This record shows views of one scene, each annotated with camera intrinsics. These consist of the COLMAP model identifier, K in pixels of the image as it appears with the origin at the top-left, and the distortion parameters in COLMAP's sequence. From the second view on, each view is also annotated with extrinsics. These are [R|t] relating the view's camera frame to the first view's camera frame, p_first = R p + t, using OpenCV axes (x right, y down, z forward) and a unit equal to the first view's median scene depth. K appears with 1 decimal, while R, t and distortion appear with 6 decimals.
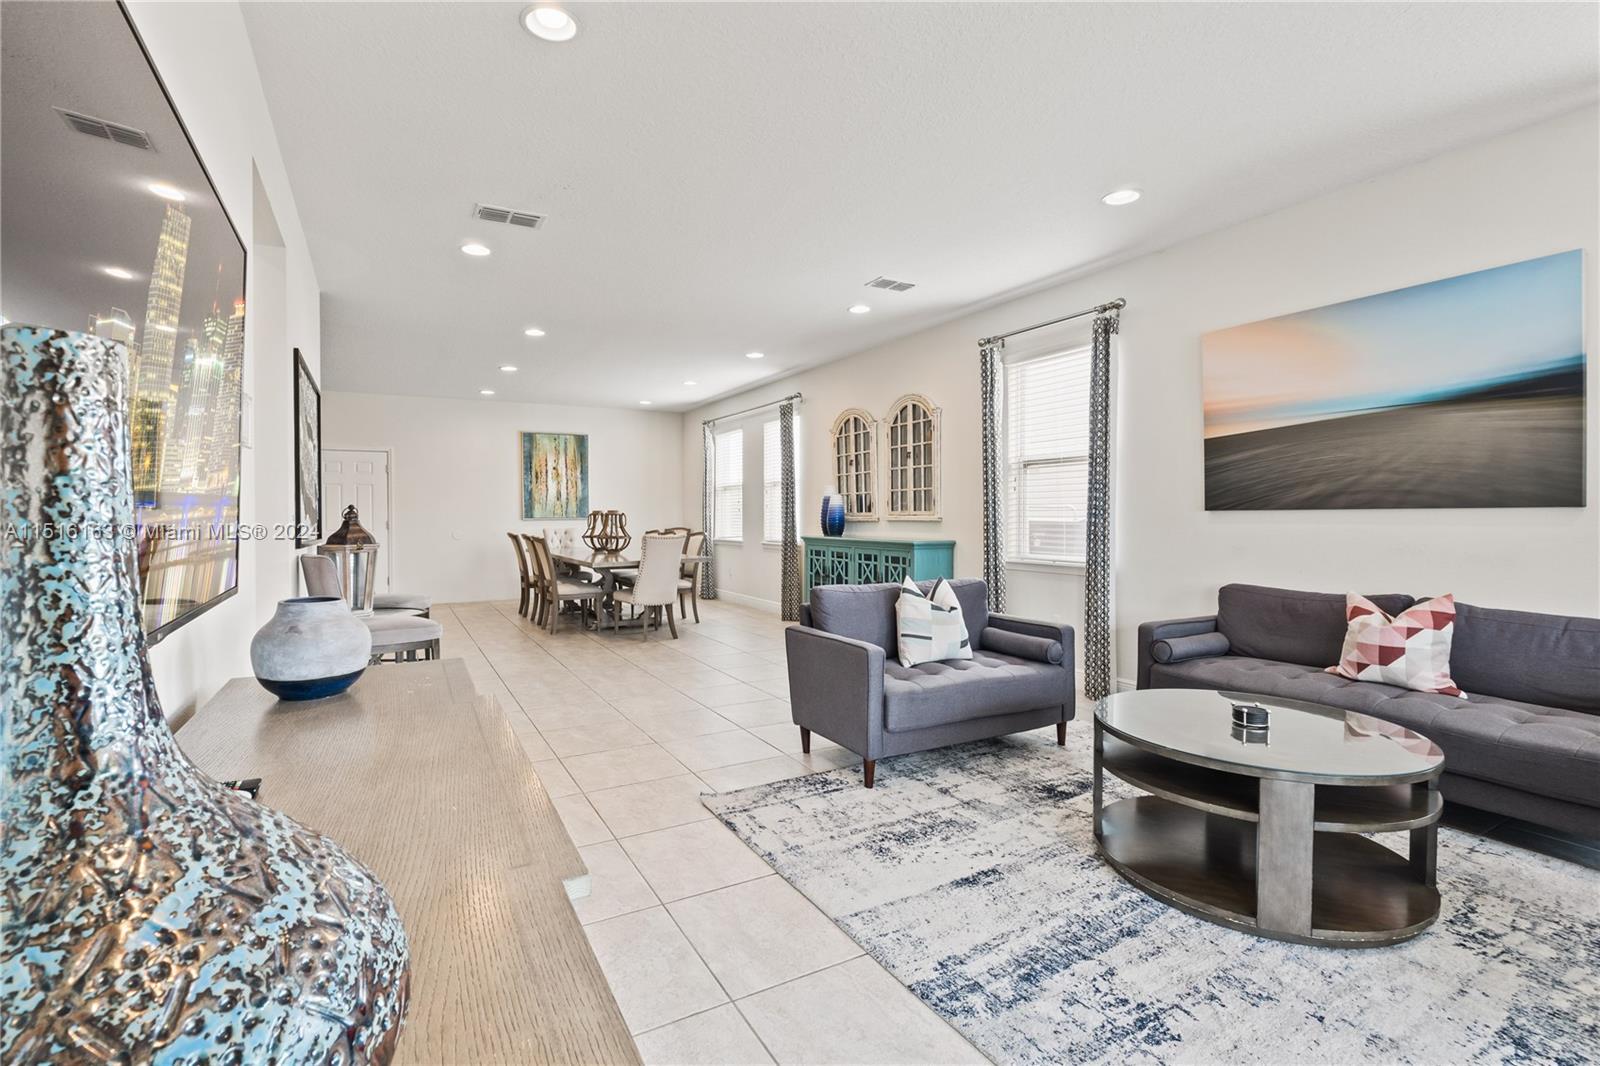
lens RADIAL K [[727.5, 0, 754.4], [0, 727.5, 516.3], [0, 0, 1]] dist [-0.001790, -0.000316]
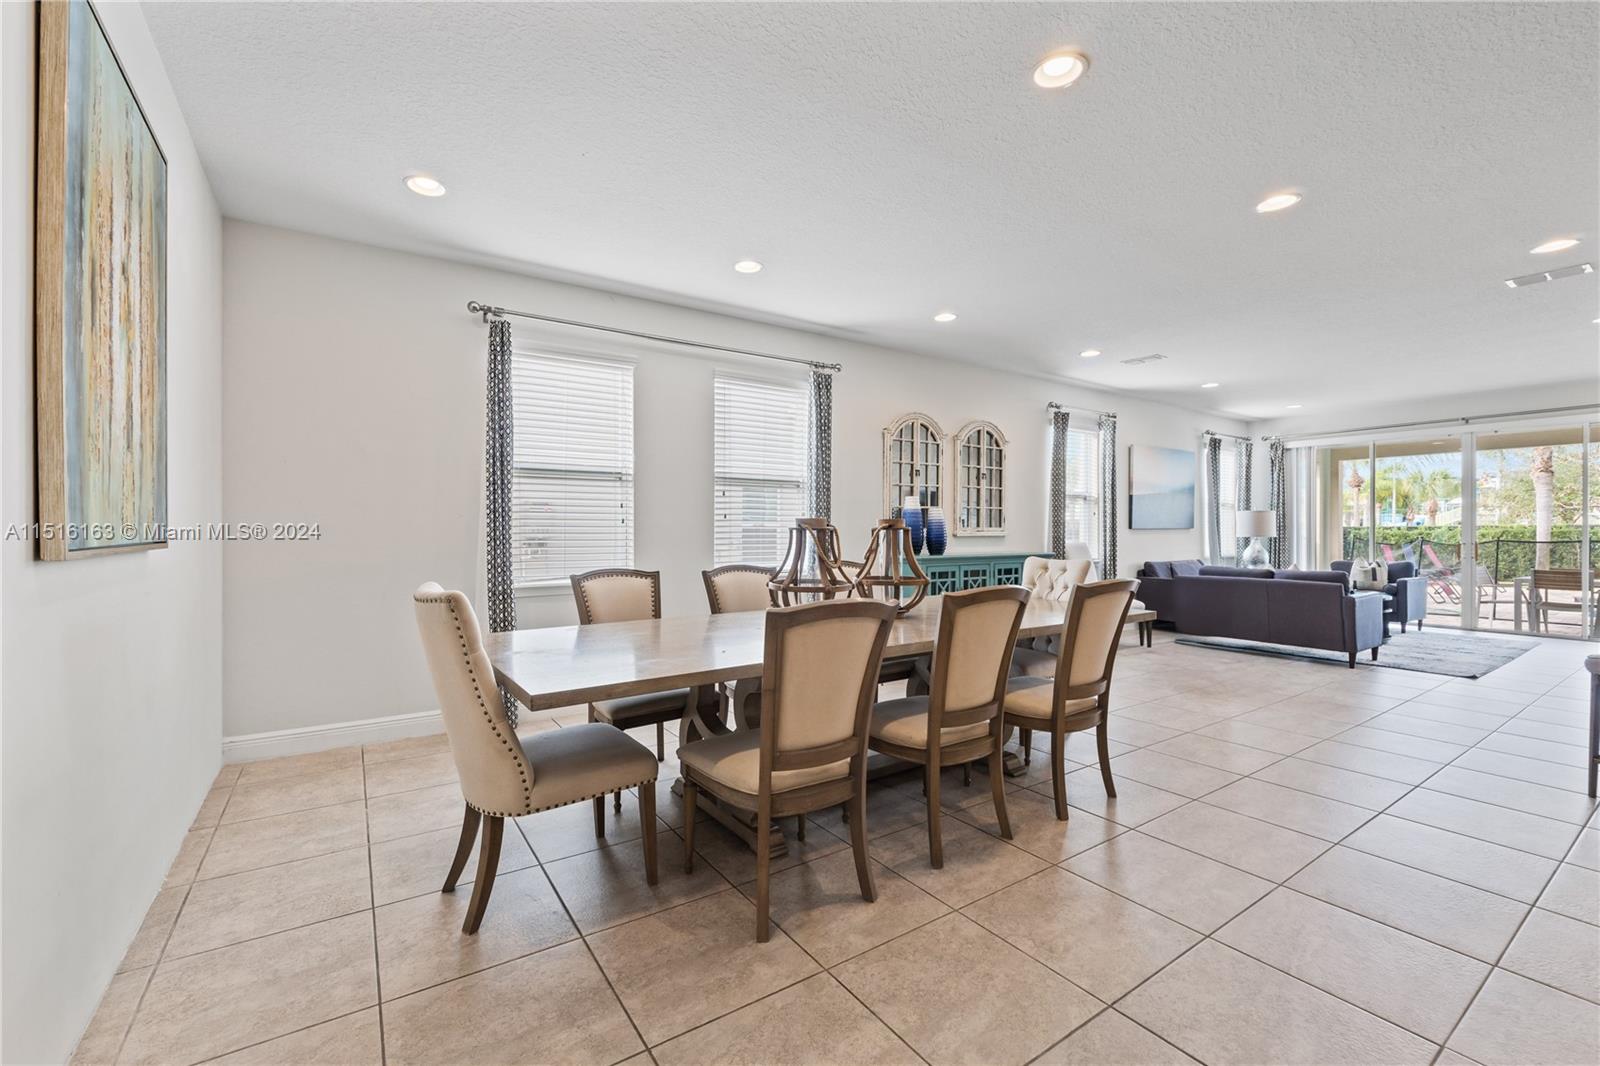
lens RADIAL K [[661.7, 0, 794.4], [0, 661.7, 530.2], [0, 0, 1]] dist [-0.012230, -0.000439]
pose [[-0.113479, -0.000299, 0.993540, -1.484756], [0.000995, 0.999999, 0.000414, -0.006748], [-0.993540, 0.001036, -0.113478, 2.792428]]
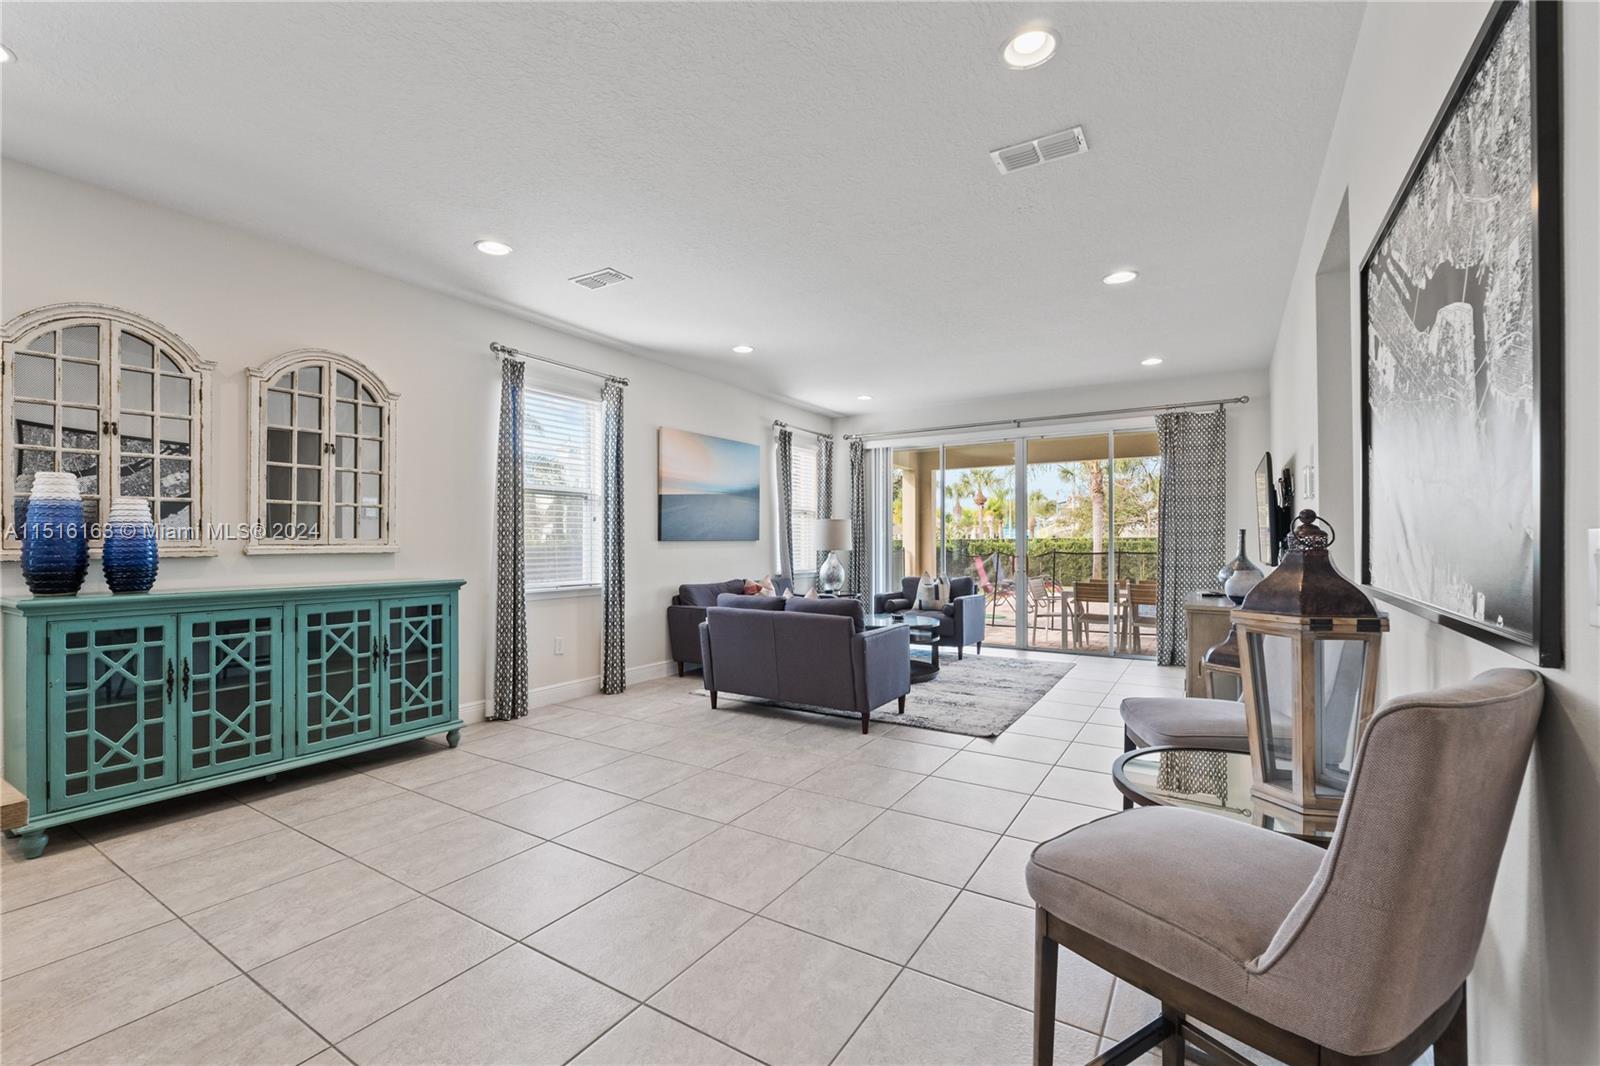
lens RADIAL K [[675.2, 0, 792.7], [0, 675.2, 538.3], [0, 0, 1]] dist [-0.014057, -0.000288]
pose [[-0.507773, 0.006793, 0.861464, -0.967519], [0.003359, 0.999977, -0.005905, -0.004265], [-0.861484, -0.000105, -0.507785, 1.896810]]
